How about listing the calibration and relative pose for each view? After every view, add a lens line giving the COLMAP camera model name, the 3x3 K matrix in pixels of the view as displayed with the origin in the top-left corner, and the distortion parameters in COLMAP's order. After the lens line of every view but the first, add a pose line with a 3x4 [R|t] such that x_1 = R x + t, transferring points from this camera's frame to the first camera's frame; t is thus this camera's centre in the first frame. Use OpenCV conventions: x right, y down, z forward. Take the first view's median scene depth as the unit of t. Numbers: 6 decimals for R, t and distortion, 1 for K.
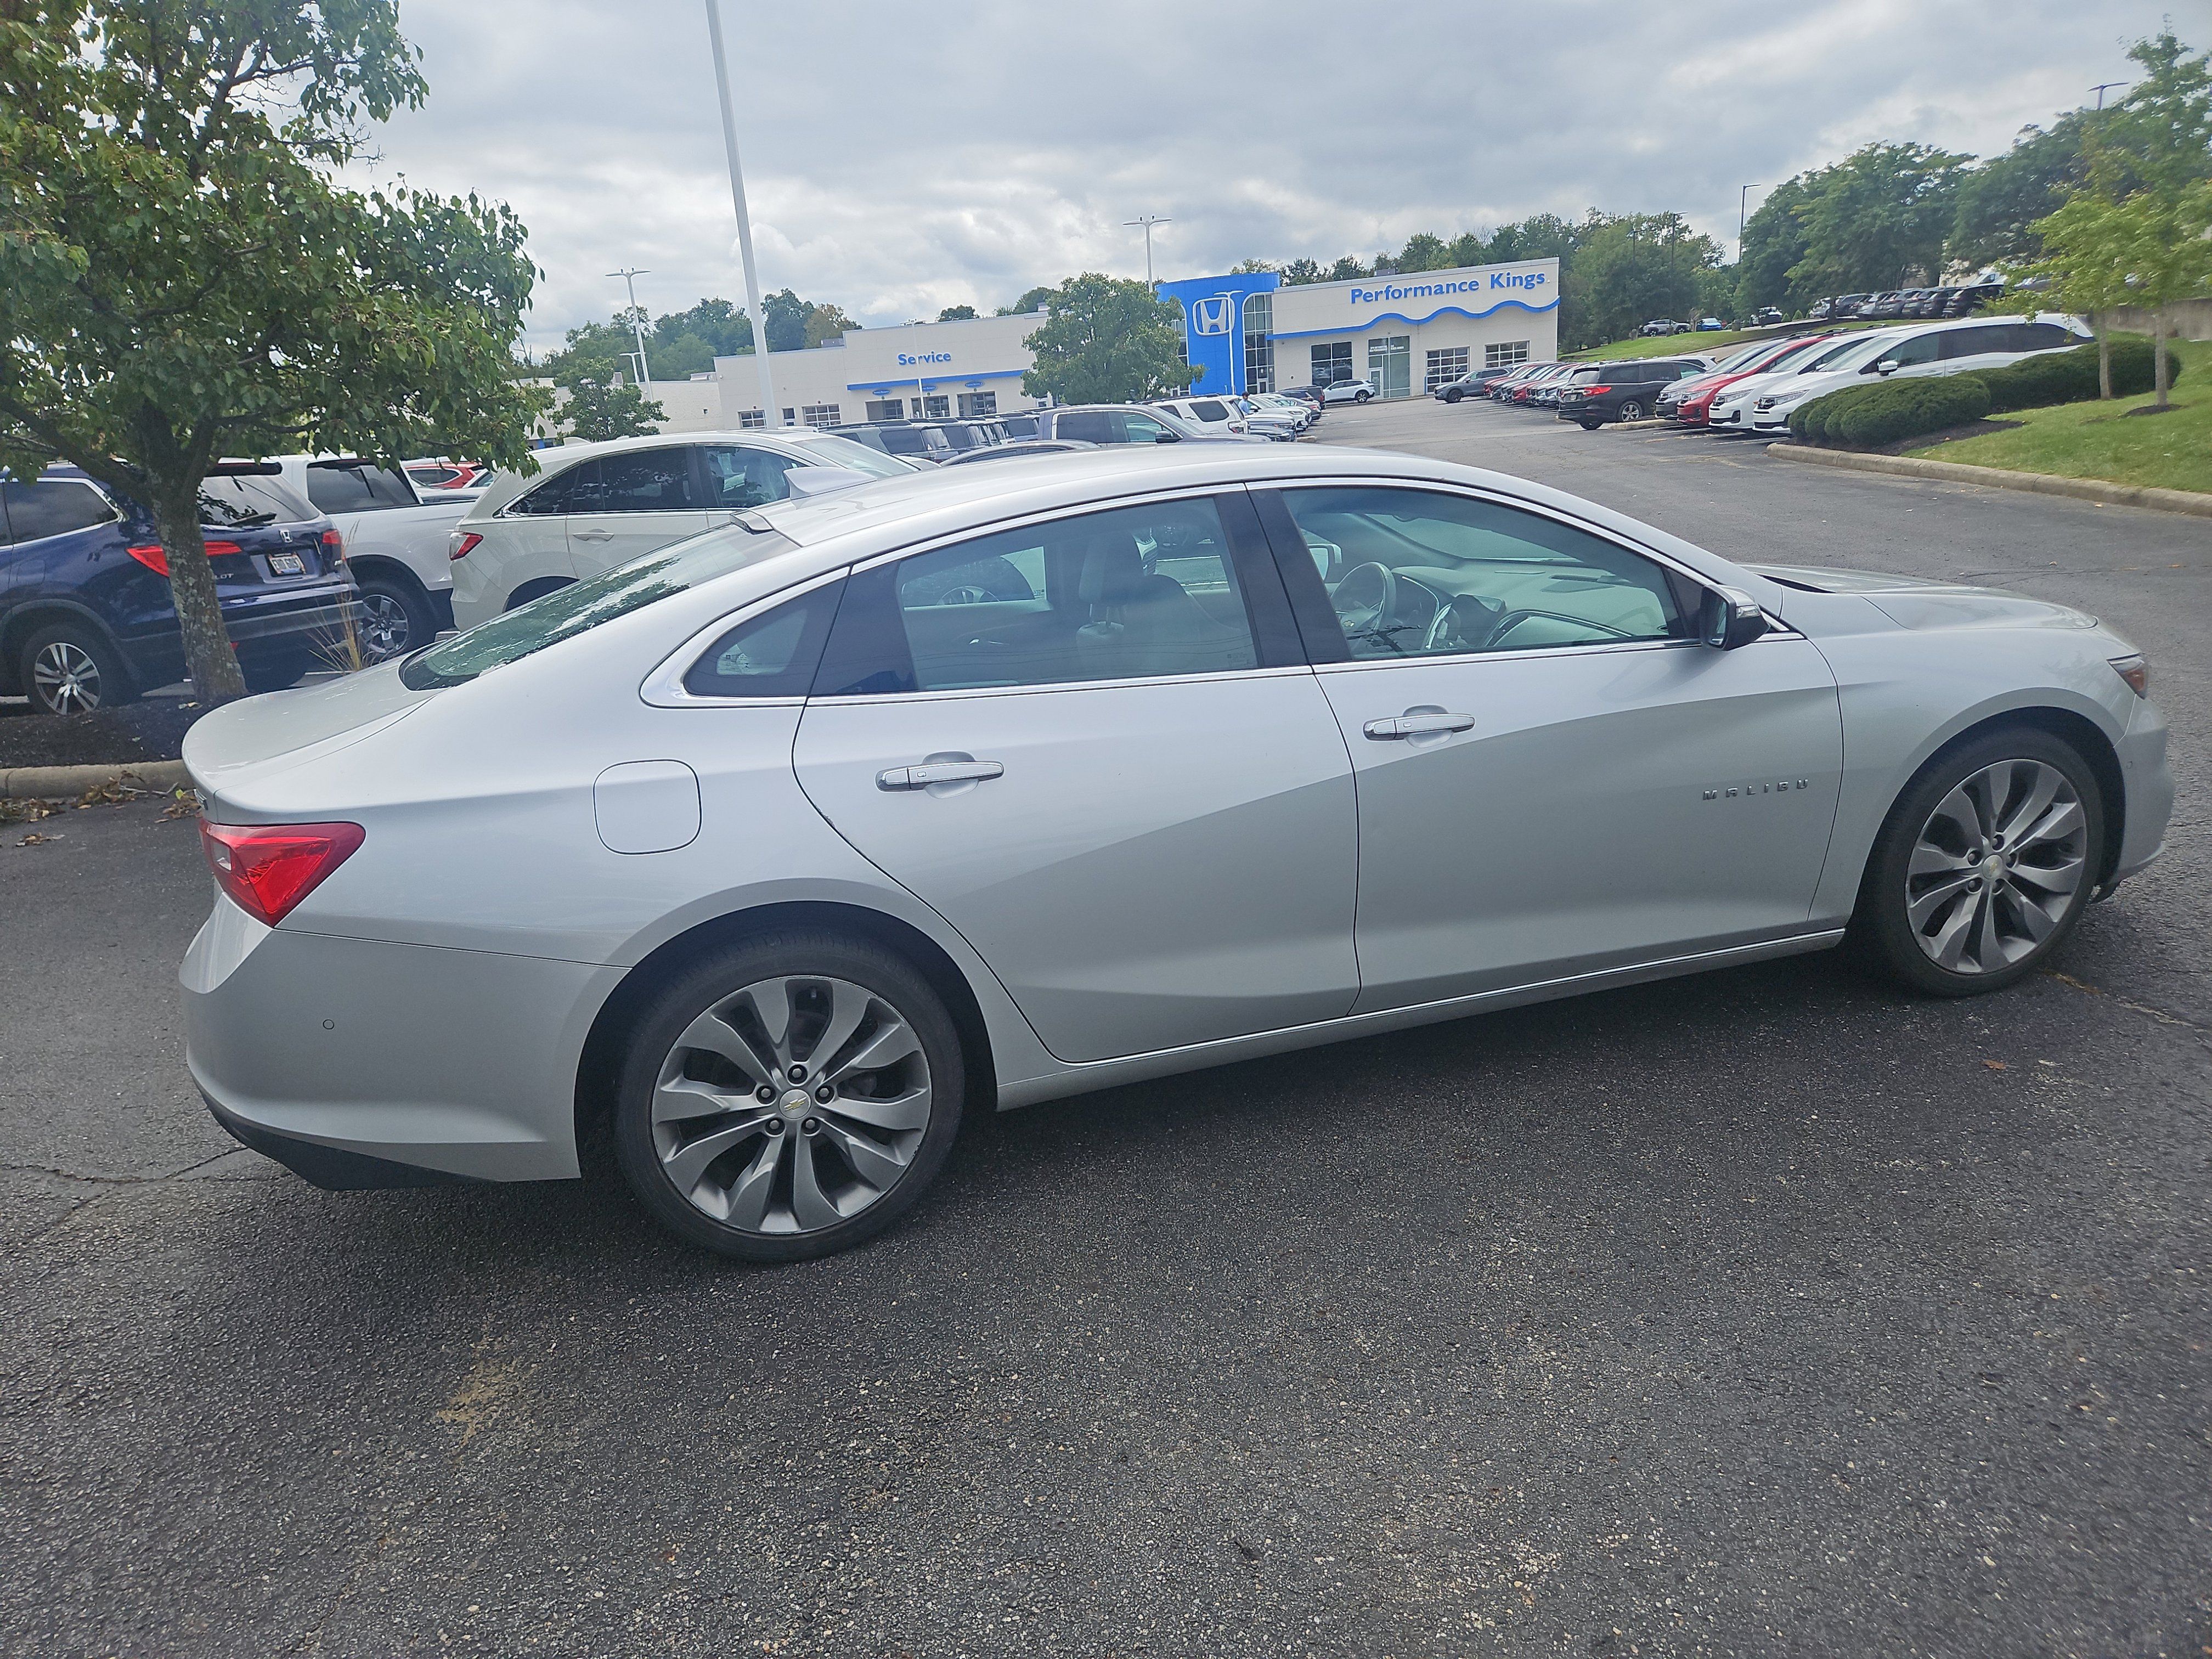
lens RADIAL K [[1471.1, 0, 1083.5], [0, 1471.1, 842.4], [0, 0, 1]] dist [0.078932, -0.066419]
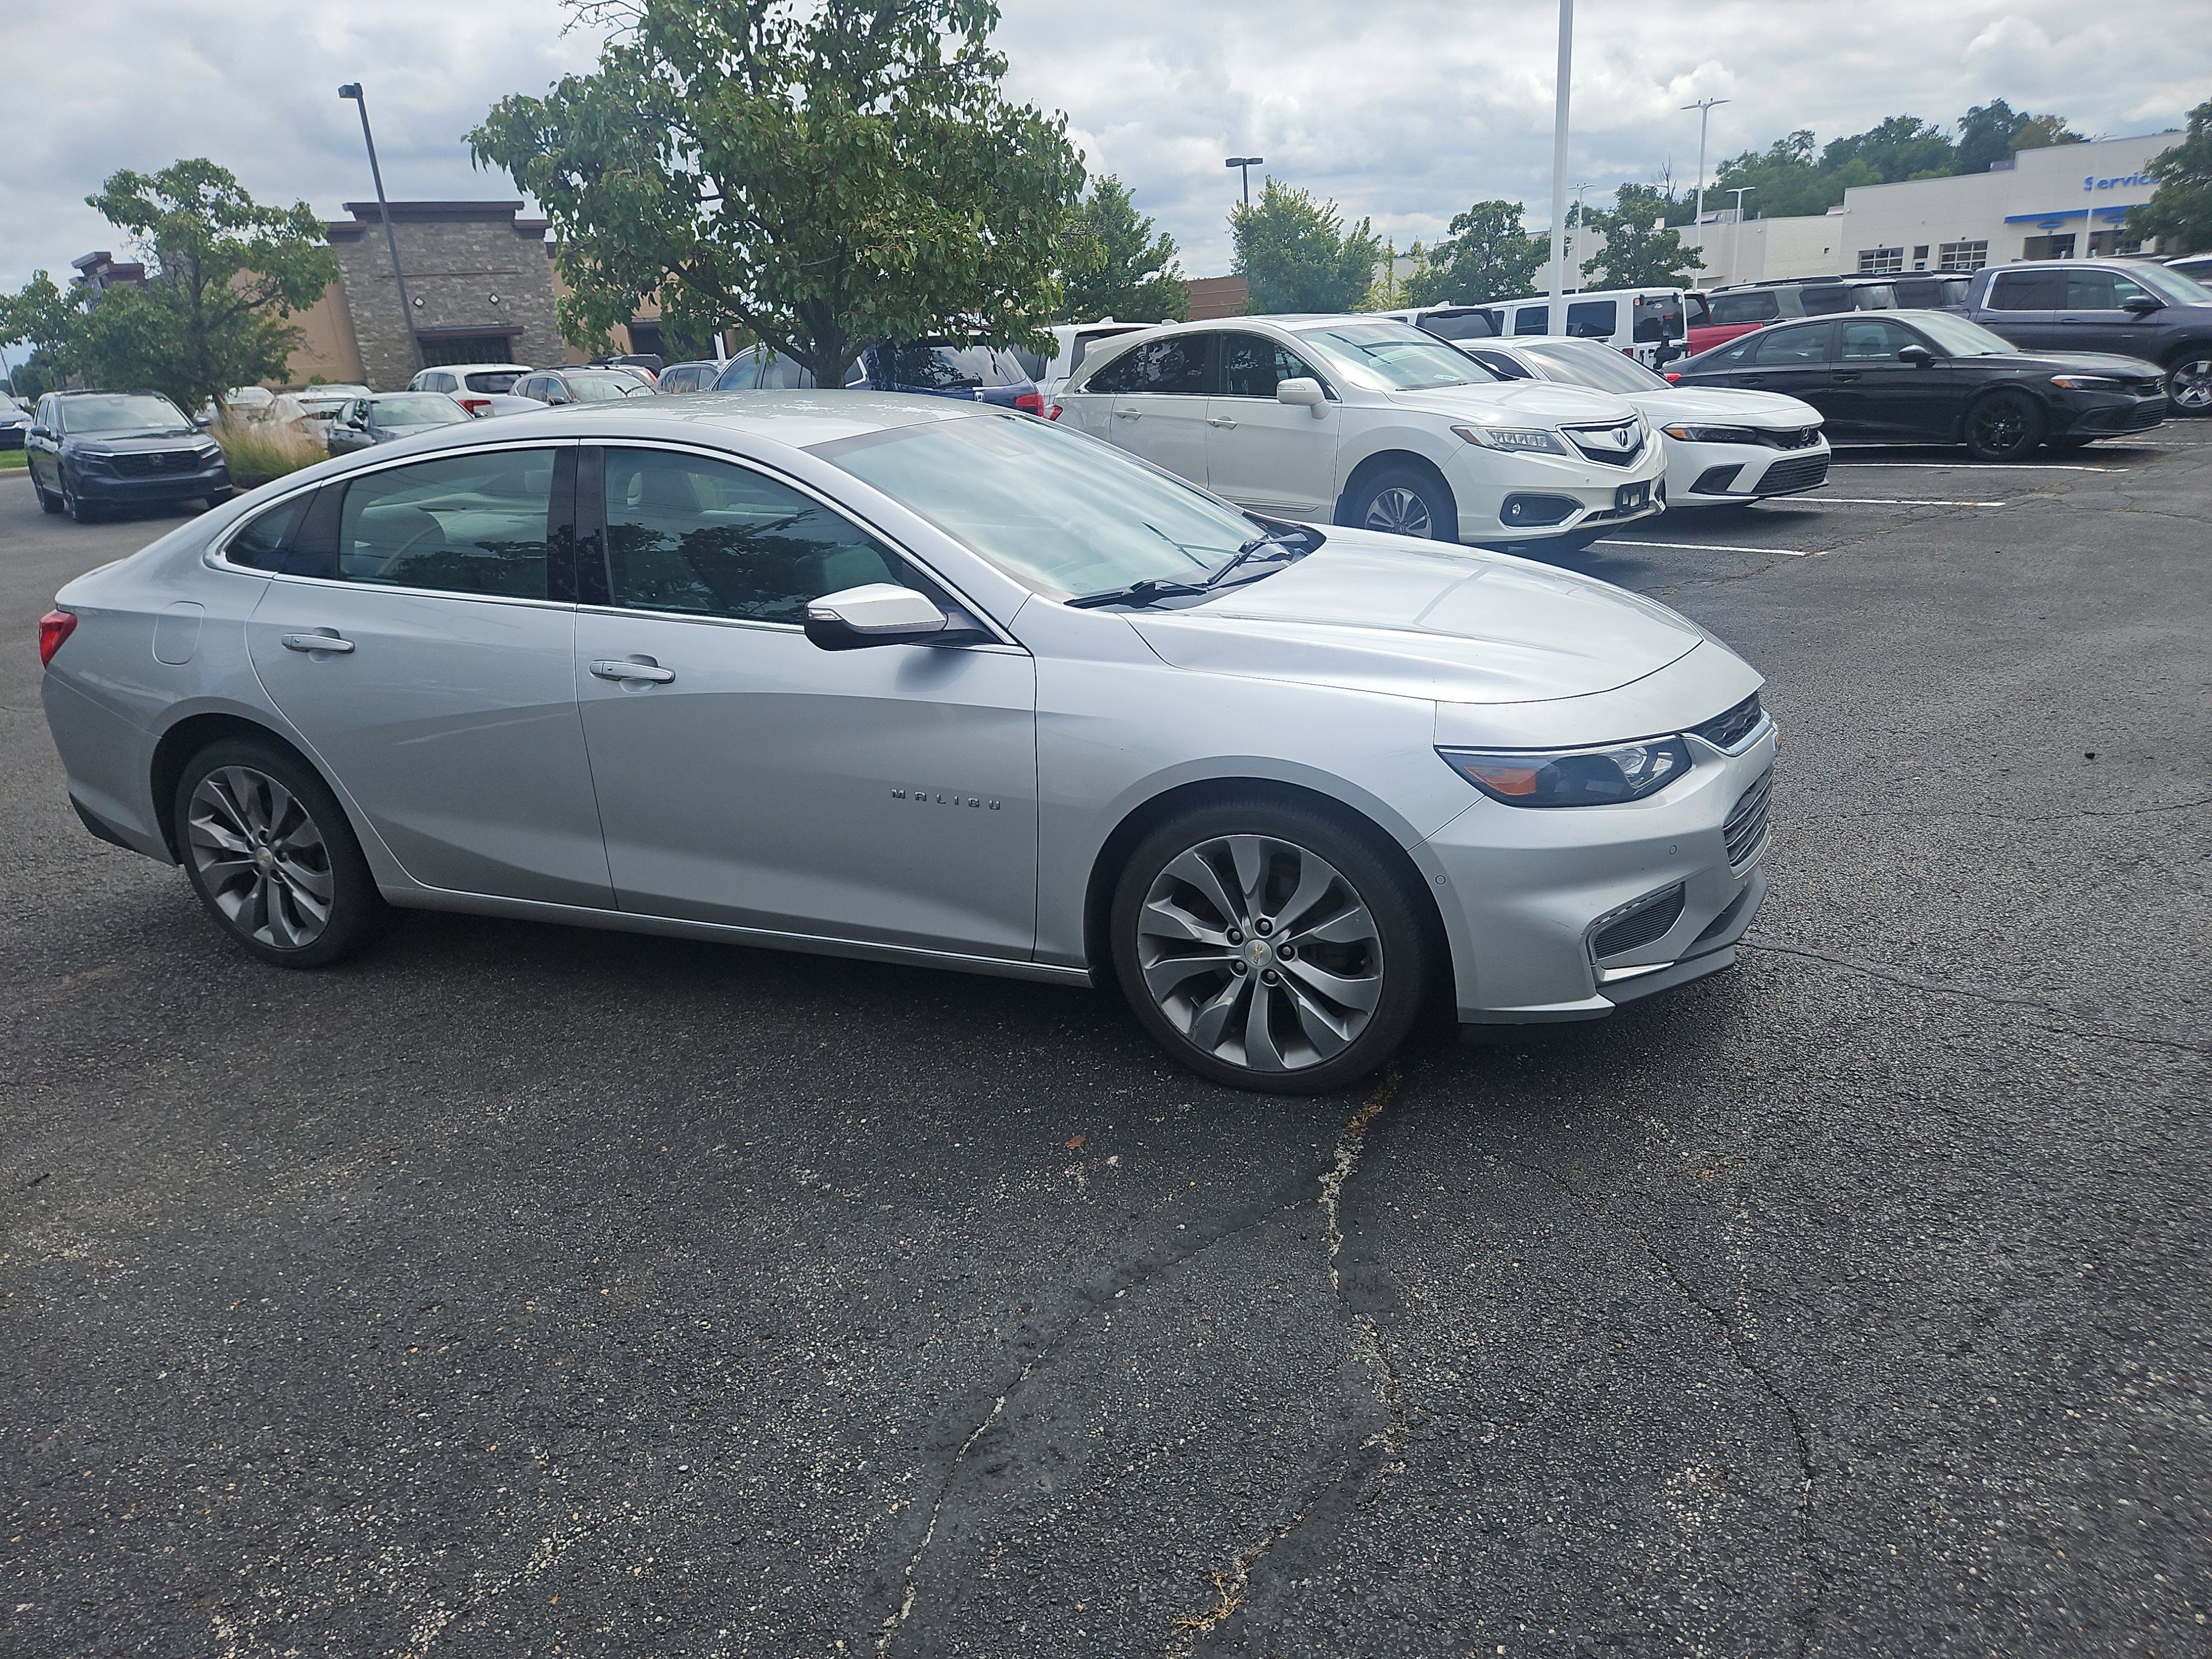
lens RADIAL K [[1471.1, 0, 1107.1], [0, 1471.1, 858.1], [0, 0, 1]] dist [0.078932, -0.066419]
pose [[0.776421, 0.238549, -0.583323, 0.458598], [-0.176483, 0.970860, 0.162127, -0.071927], [0.605000, -0.022932, 0.795895, 0.119314]]
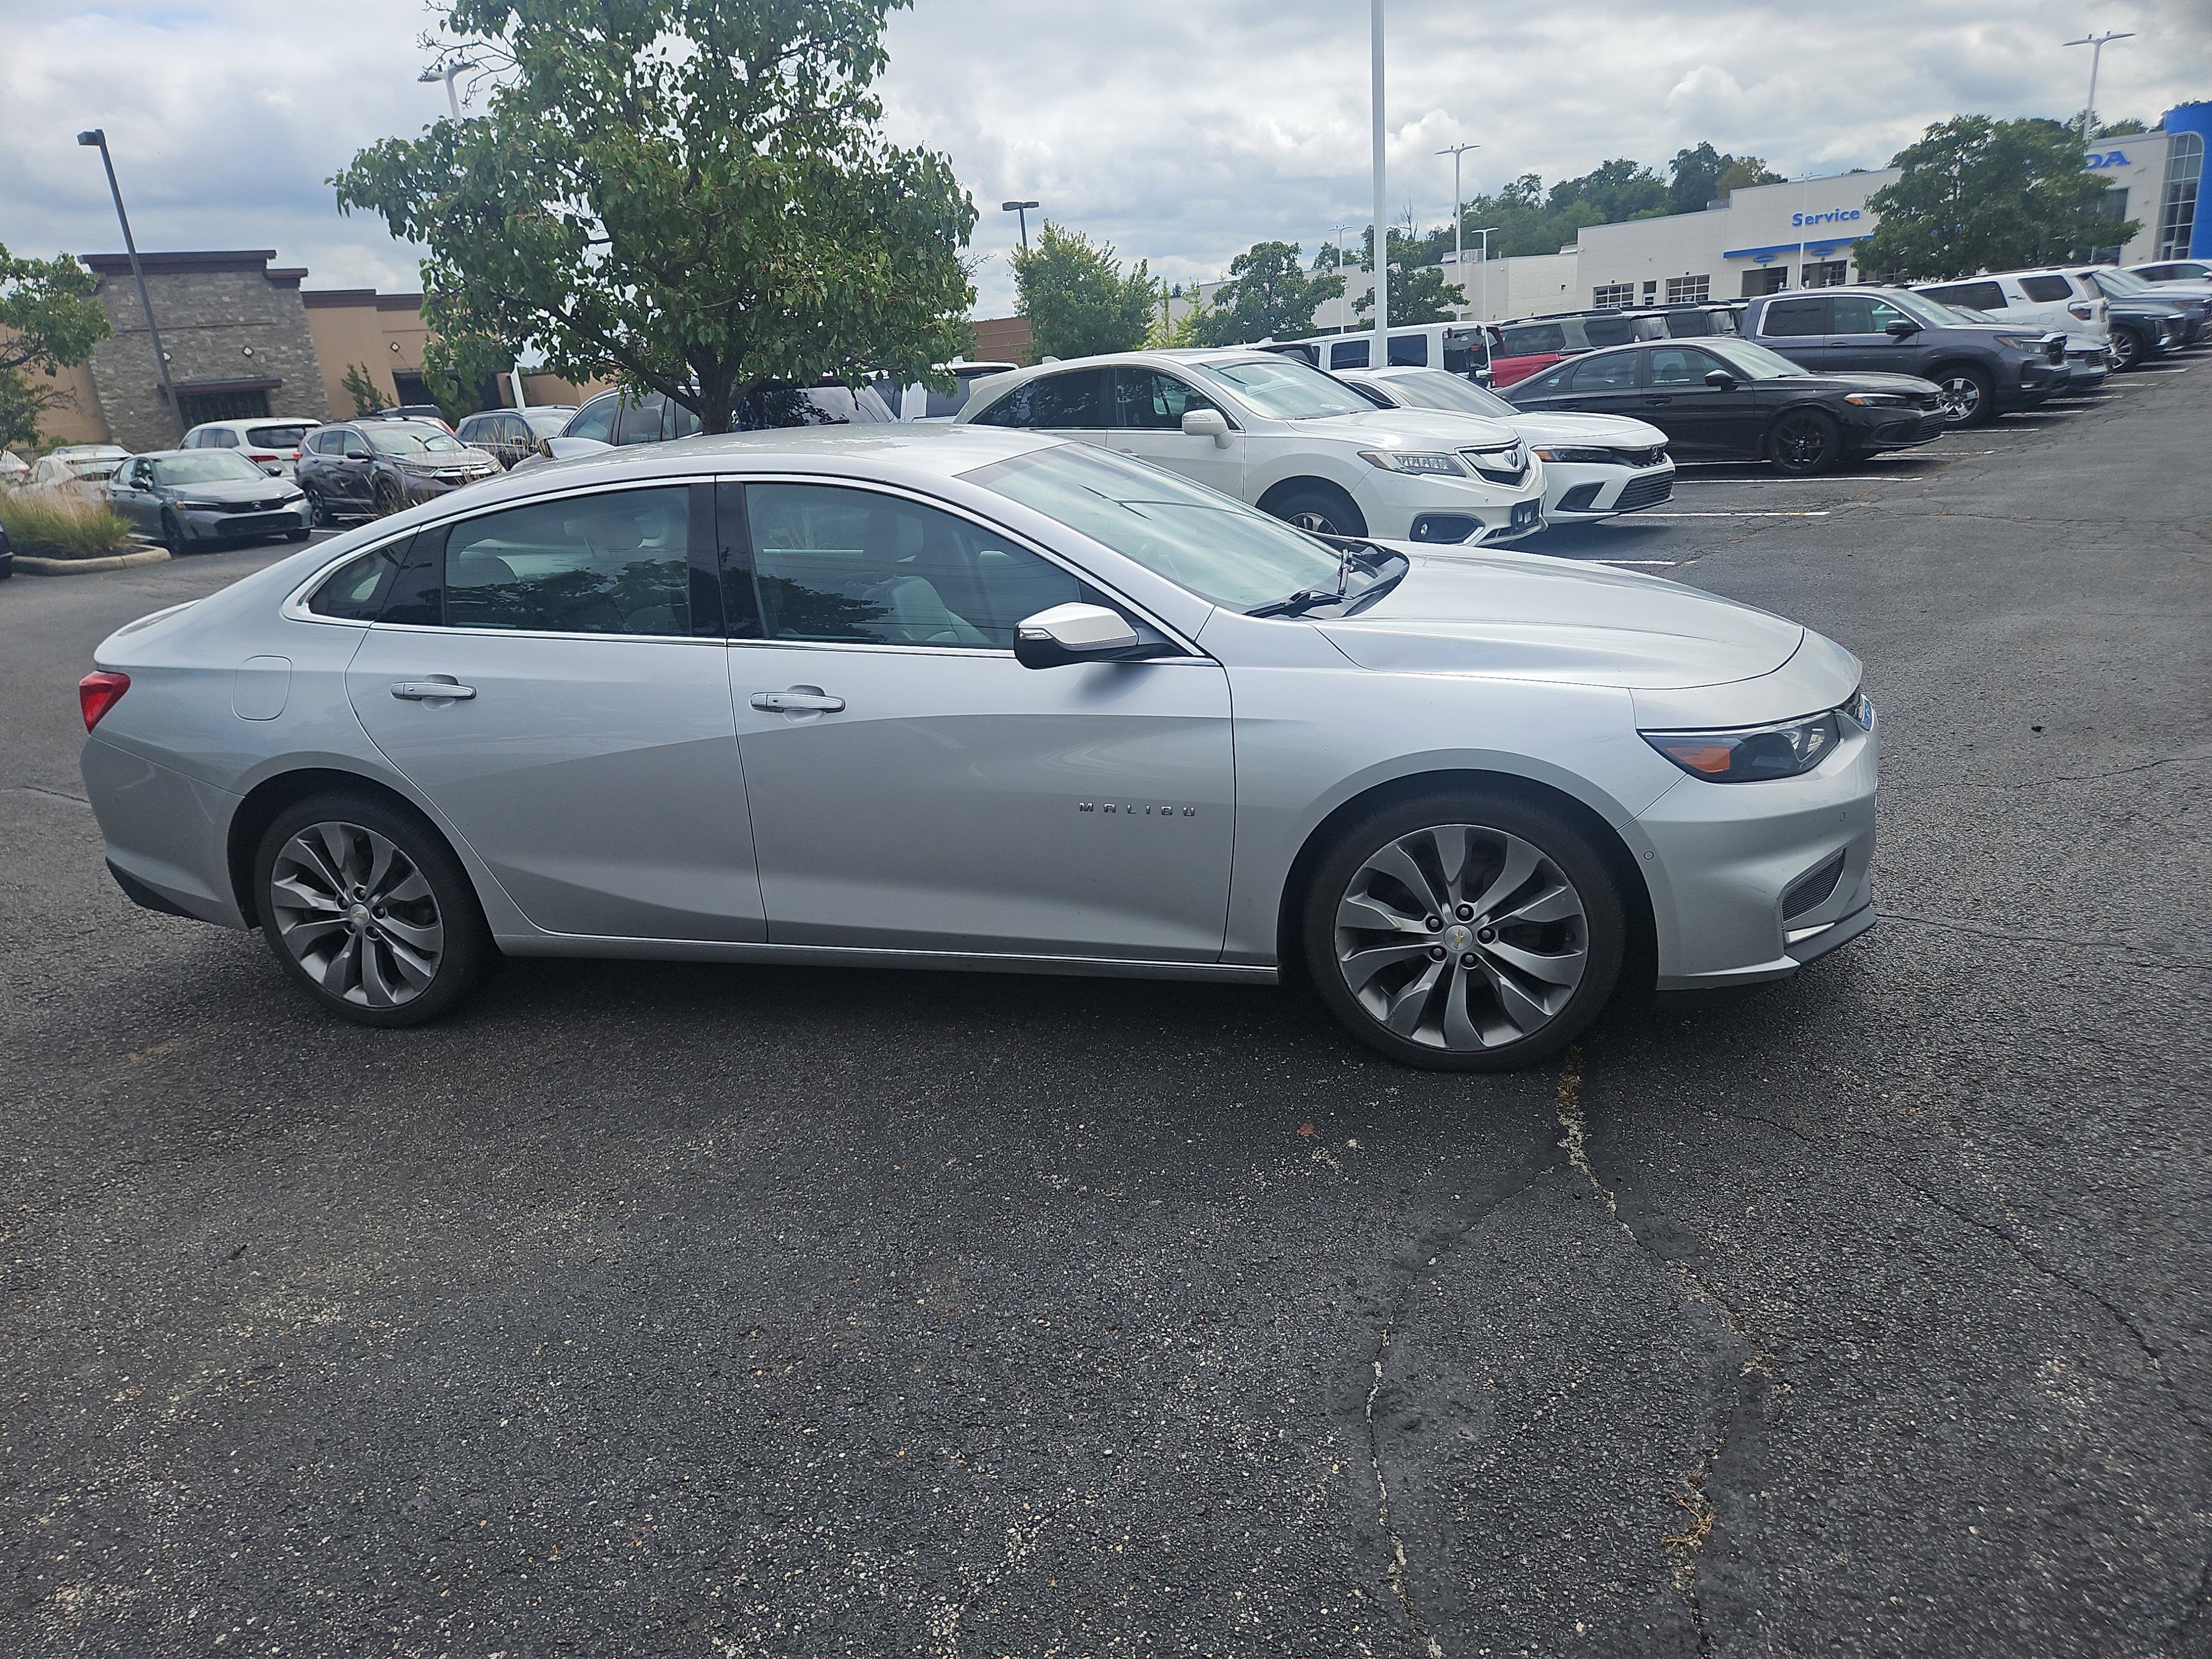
lens RADIAL K [[1471.1, 0, 1067.5], [0, 1471.1, 869.6], [0, 0, 1]] dist [0.078932, -0.066419]
pose [[0.847984, 0.181809, -0.497864, 0.378343], [-0.135959, 0.982512, 0.127219, -0.047823], [0.512287, -0.040191, 0.857874, 0.048028]]
